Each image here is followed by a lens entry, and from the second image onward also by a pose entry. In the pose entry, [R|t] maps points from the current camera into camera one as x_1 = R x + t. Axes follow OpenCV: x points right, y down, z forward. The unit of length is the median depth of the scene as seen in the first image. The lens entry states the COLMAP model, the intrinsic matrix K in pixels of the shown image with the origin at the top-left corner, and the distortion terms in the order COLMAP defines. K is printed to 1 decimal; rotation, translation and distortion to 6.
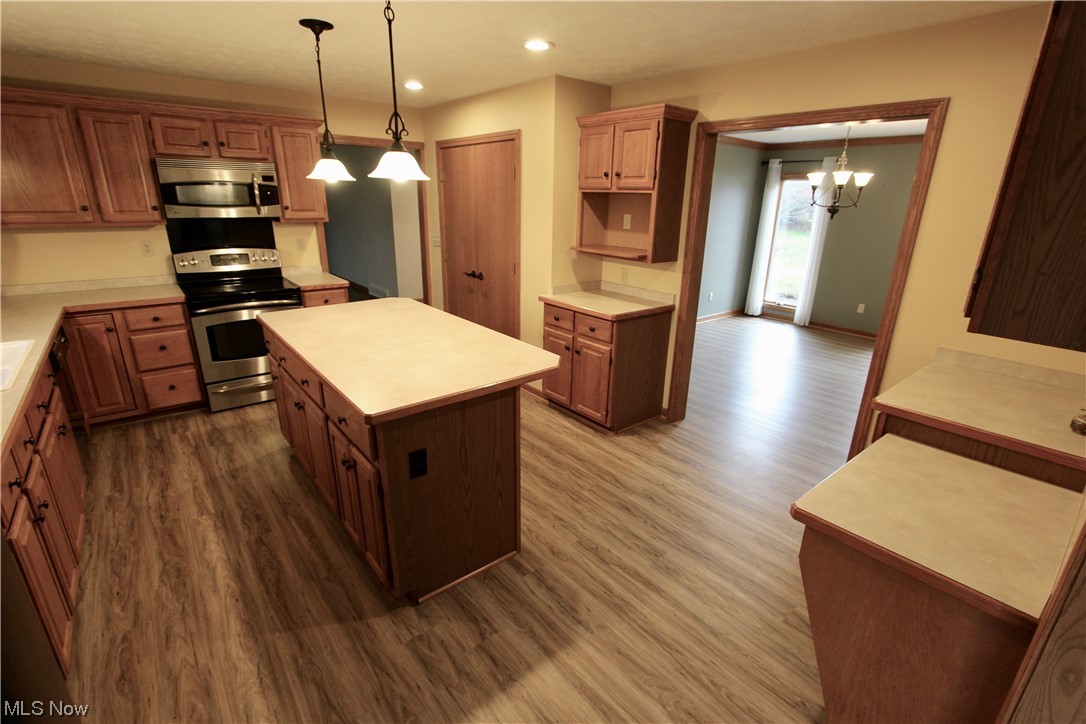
lens RADIAL K [[500.0, 0, 555.6], [0, 500.0, 365.0], [0, 0, 1]] dist [-0.012850, -0.000056]
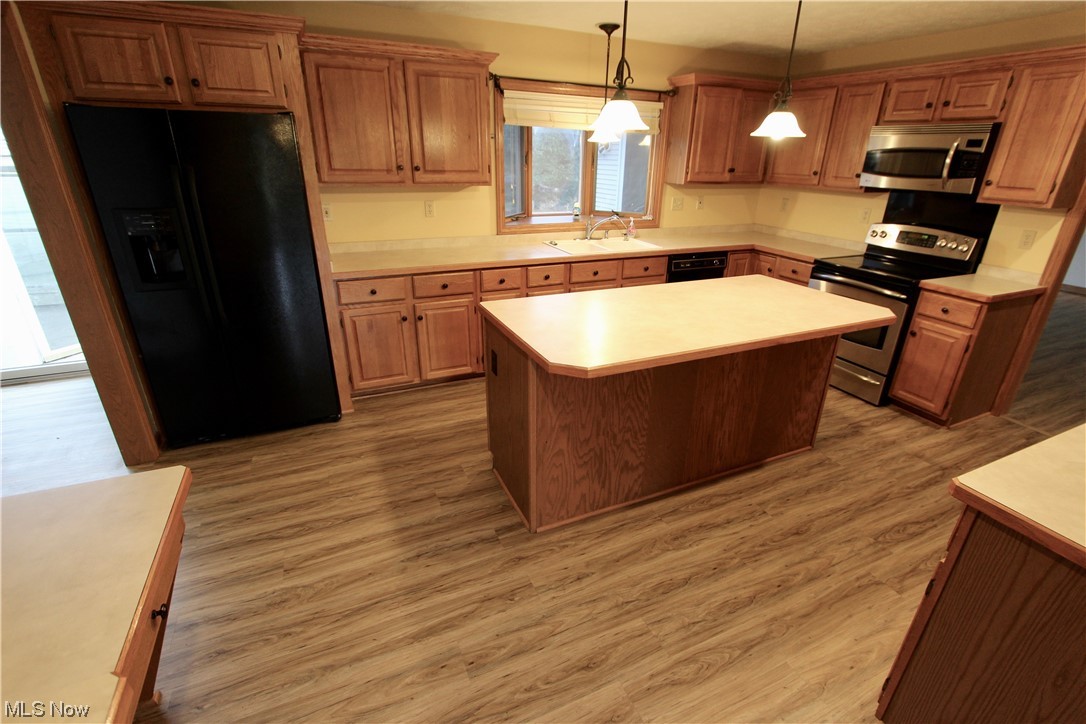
lens RADIAL K [[500.0, 0, 555.6], [0, 500.0, 365.0], [0, 0, 1]] dist [-0.012850, -0.000056]
pose [[-0.253760, 0.351401, -0.901179, 0.694903], [-0.337240, 0.841072, 0.422926, -0.324253], [0.906573, 0.411235, -0.094924, 1.064167]]
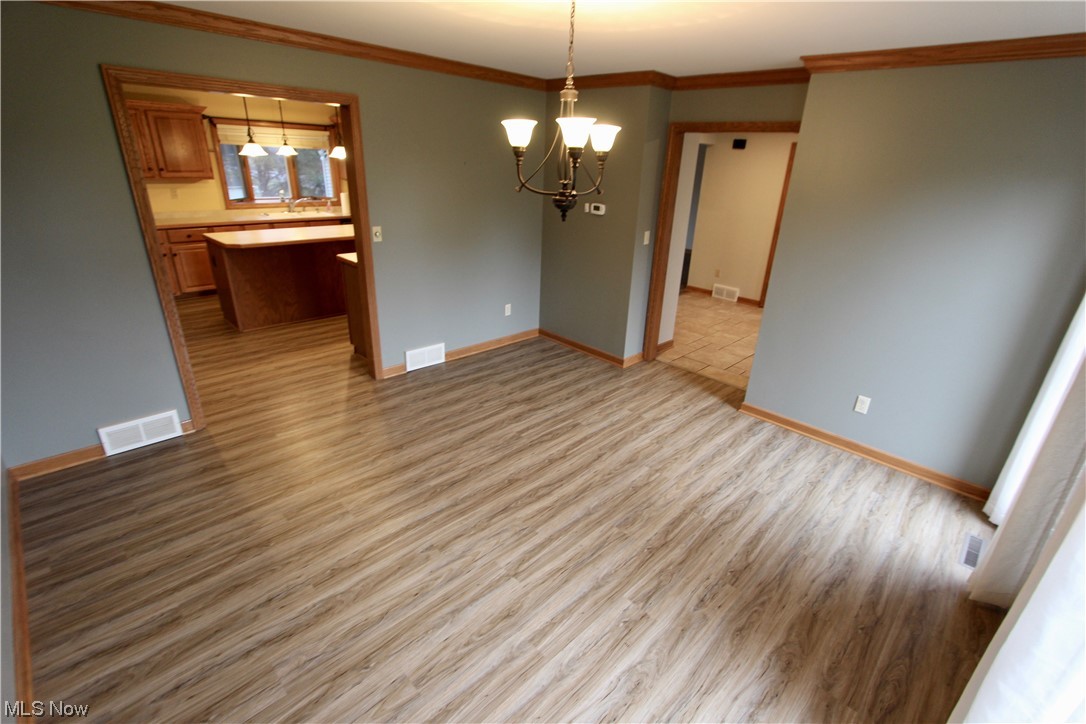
lens RADIAL K [[500.0, 0, 555.6], [0, 500.0, 365.0], [0, 0, 1]] dist [-0.012850, -0.000056]
pose [[0.105036, 0.360481, -0.926834, 2.200221], [-0.357531, 0.883363, 0.303055, -0.657590], [0.927976, 0.299540, 0.221667, 1.928215]]
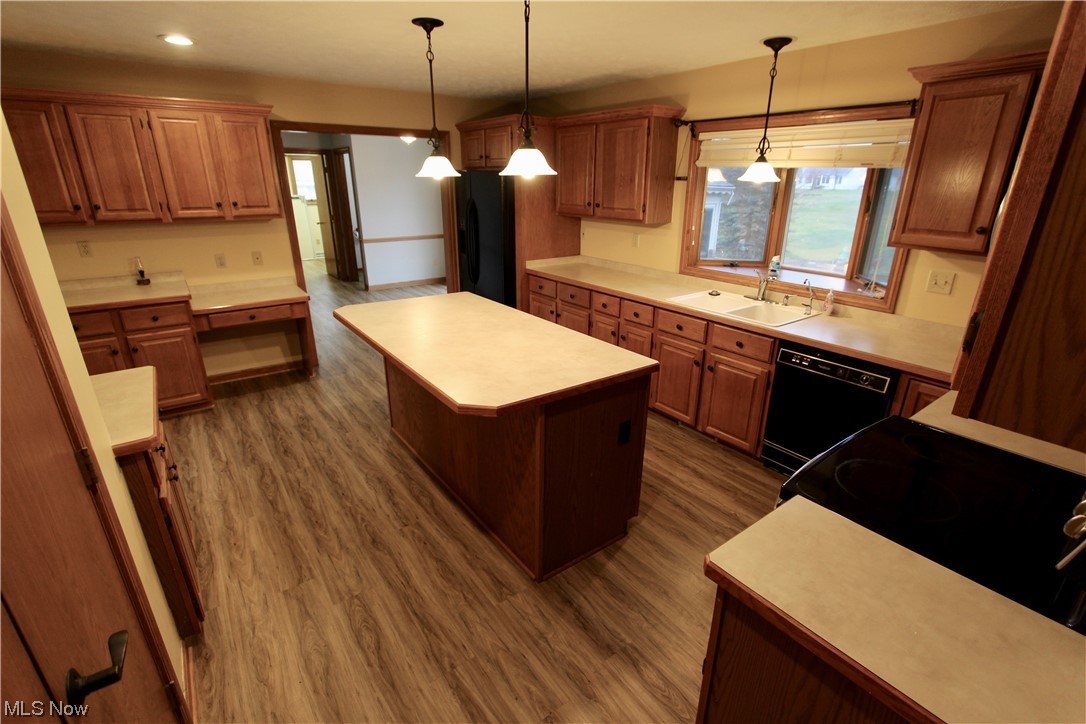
lens RADIAL K [[500.0, 0, 555.6], [0, 500.0, 365.0], [0, 0, 1]] dist [-0.012850, -0.000056]
pose [[-0.998466, -0.045504, 0.031532, -0.636484], [-0.015319, 0.774420, 0.632486, -0.762324], [-0.053200, 0.631033, -0.773930, 2.132867]]
